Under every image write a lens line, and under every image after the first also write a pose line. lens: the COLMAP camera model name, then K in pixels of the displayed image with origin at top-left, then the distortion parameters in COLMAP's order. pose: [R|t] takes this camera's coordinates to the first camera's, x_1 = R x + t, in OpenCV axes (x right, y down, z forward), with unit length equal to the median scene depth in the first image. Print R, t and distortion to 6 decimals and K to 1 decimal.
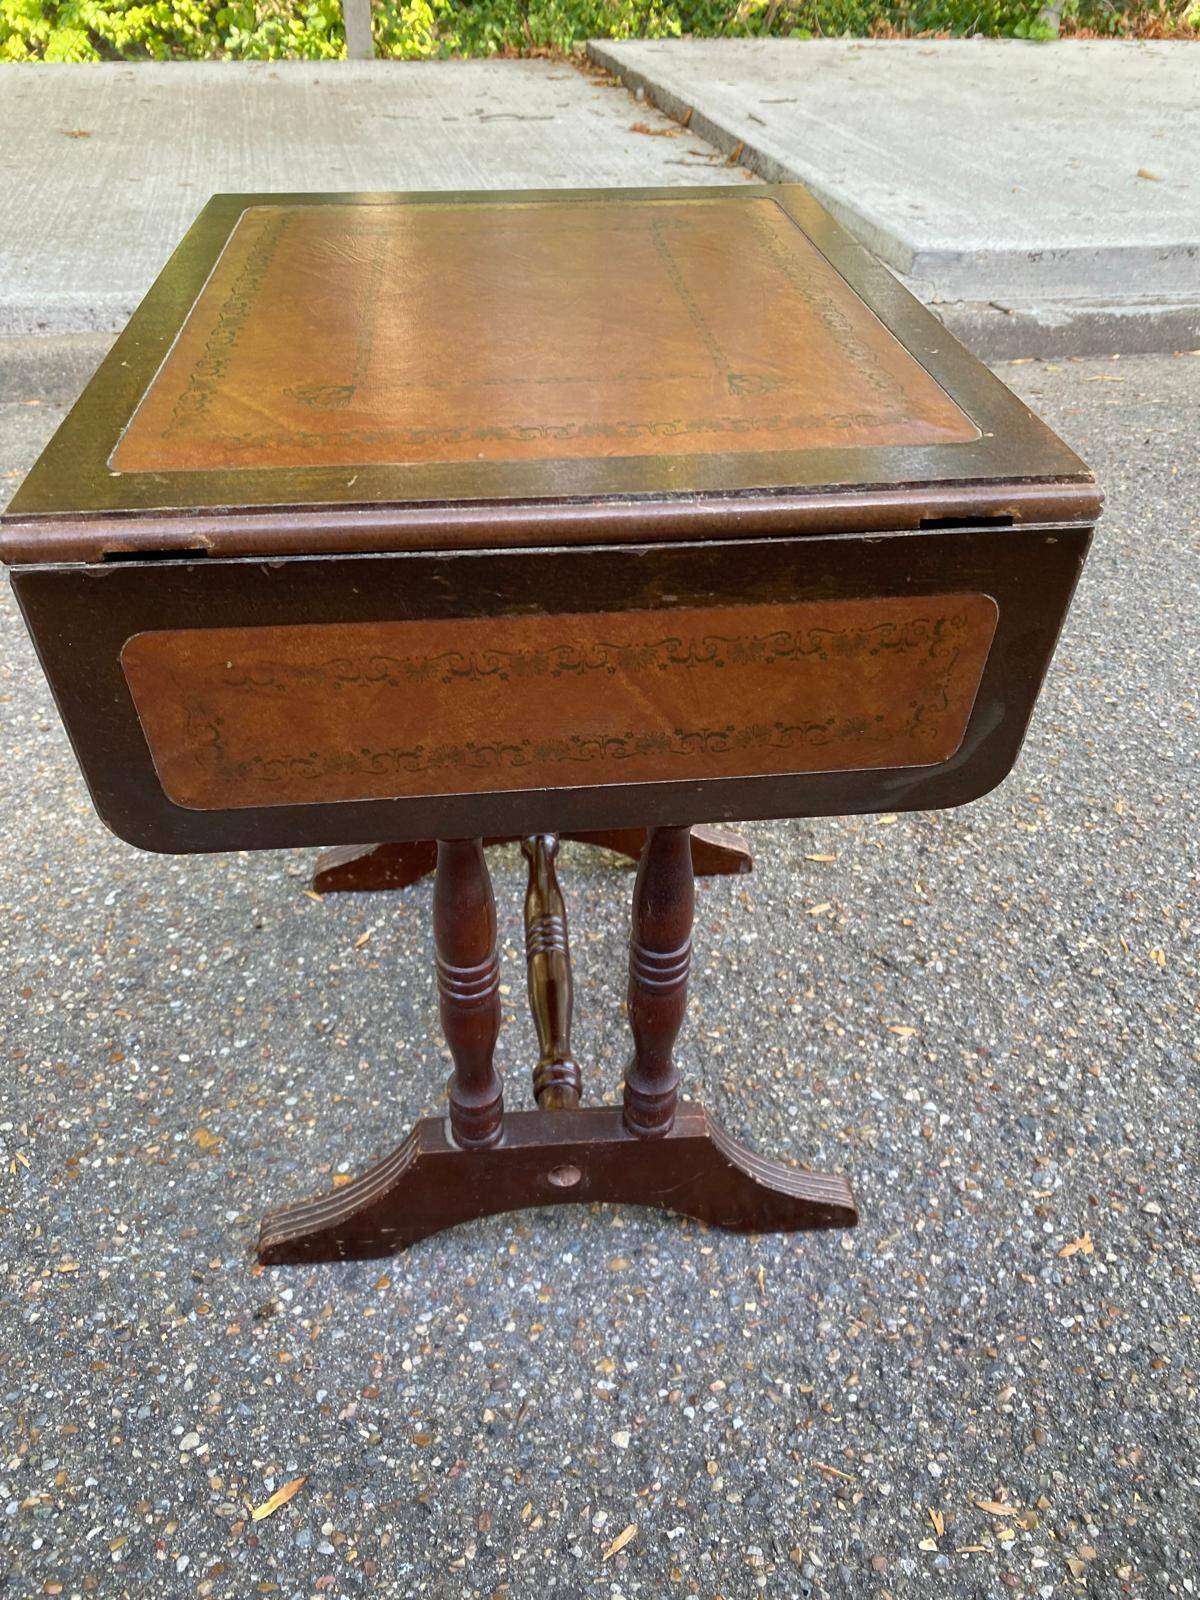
lens RADIAL K [[1227.1, 0, 603.9], [0, 1227.1, 757.7], [0, 0, 1]] dist [0.000295, 0.000638]
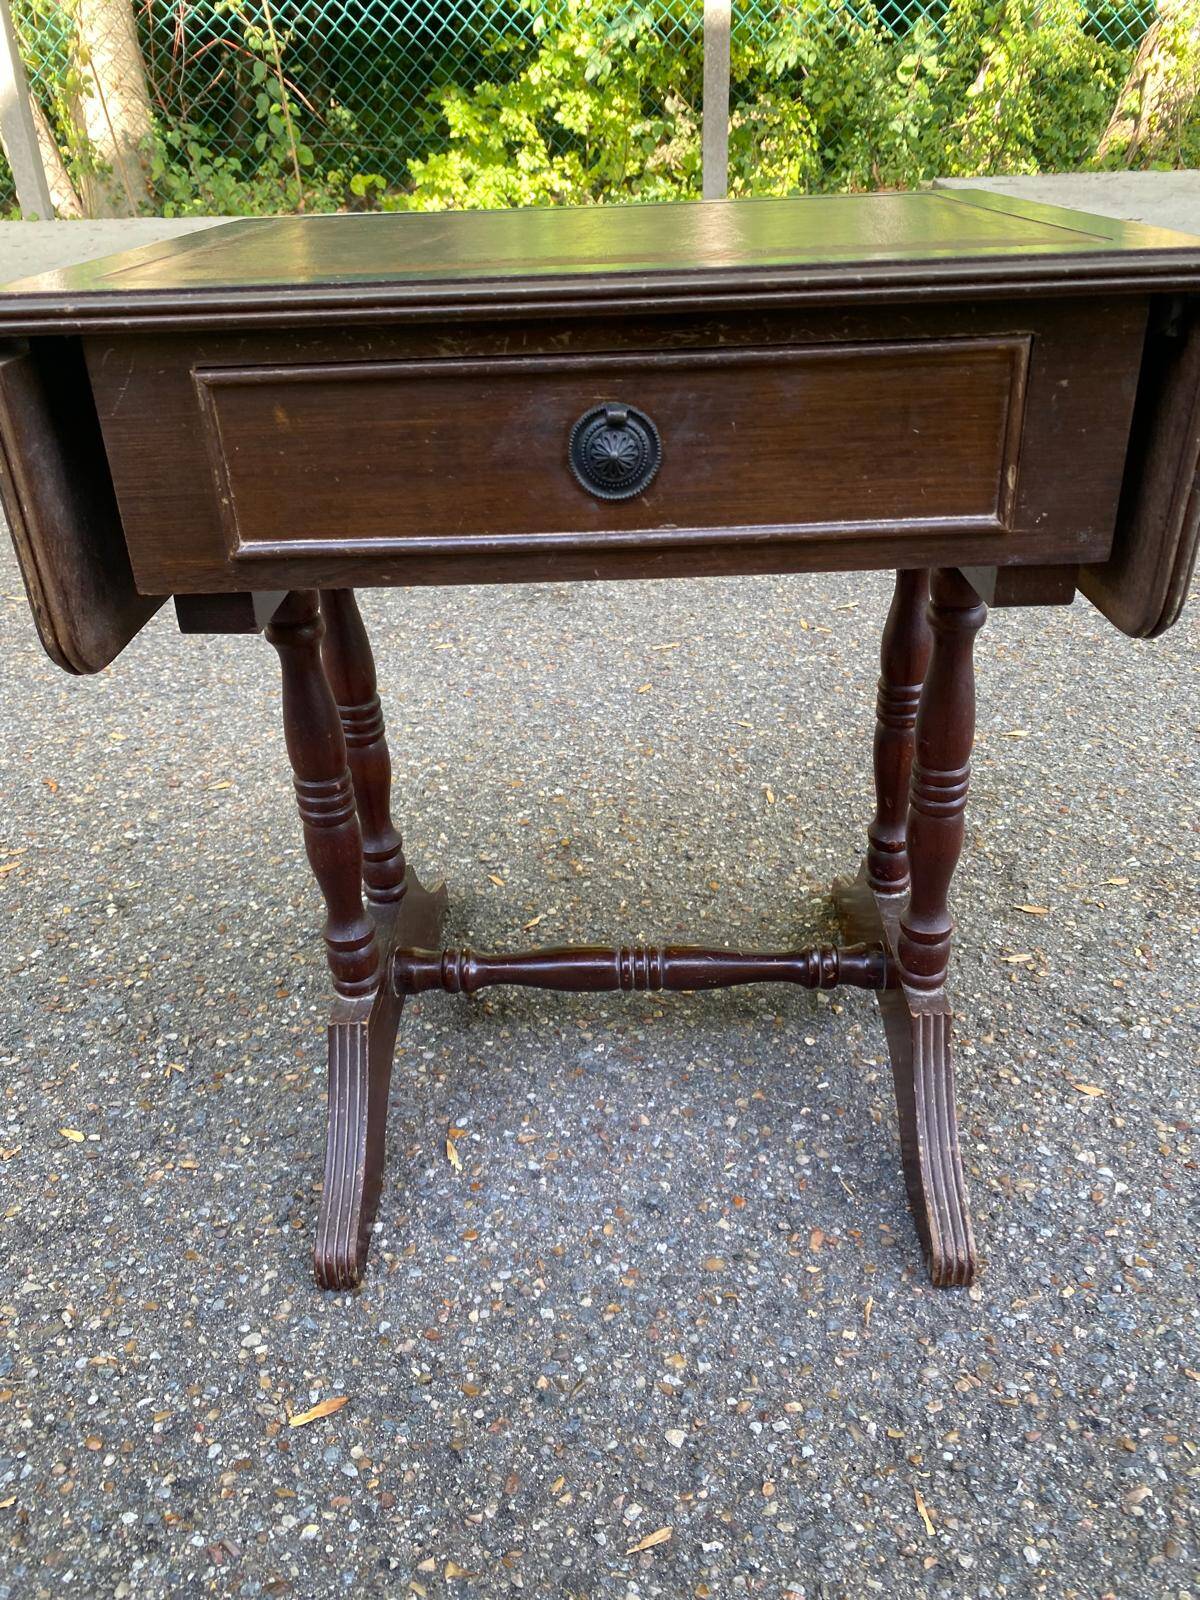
lens RADIAL K [[1227.1, 0, 609.4], [0, 1227.1, 747.1], [0, 0, 1]] dist [0.000295, 0.000638]
pose [[0.963955, 0.083761, -0.252538, 0.132126], [-0.112937, 0.988216, -0.103319, 0.127210], [0.240908, 0.128116, 0.962055, 0.039051]]
